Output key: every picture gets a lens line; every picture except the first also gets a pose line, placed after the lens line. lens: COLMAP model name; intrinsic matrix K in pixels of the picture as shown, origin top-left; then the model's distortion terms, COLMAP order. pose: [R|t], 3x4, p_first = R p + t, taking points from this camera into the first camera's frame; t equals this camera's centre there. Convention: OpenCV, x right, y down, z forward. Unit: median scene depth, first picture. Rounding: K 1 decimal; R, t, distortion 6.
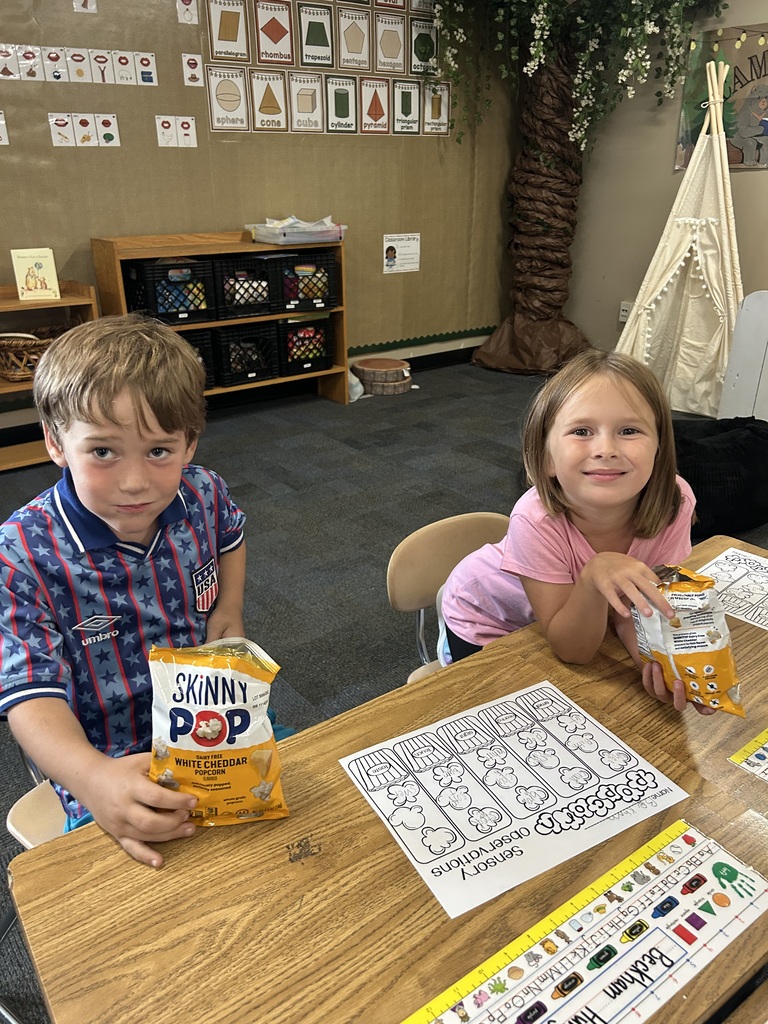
lens RADIAL K [[780.6, 0, 387.4], [0, 780.6, 521.1], [0, 0, 1]] dist [0.022665, -0.009356]
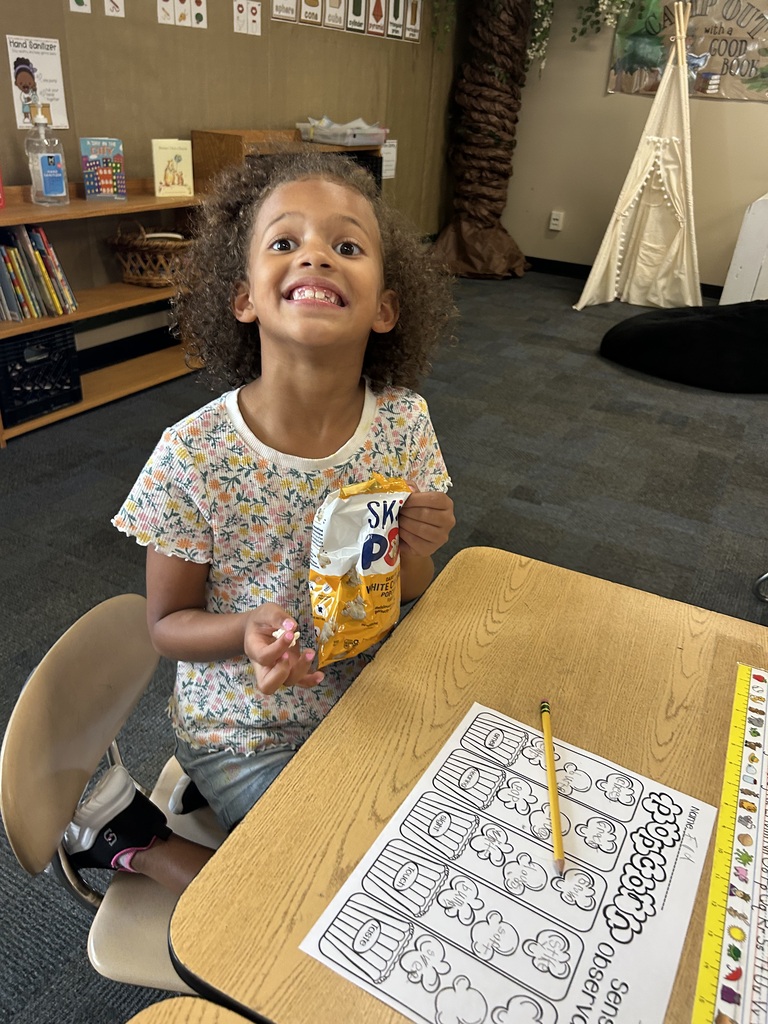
lens RADIAL K [[780.6, 0, 387.4], [0, 780.6, 521.1], [0, 0, 1]] dist [0.022665, -0.009356]
pose [[0.920489, -0.134172, 0.367011, -0.486513], [0.099625, 0.988747, 0.111599, 0.016558], [-0.377855, -0.066162, 0.923498, 0.013542]]
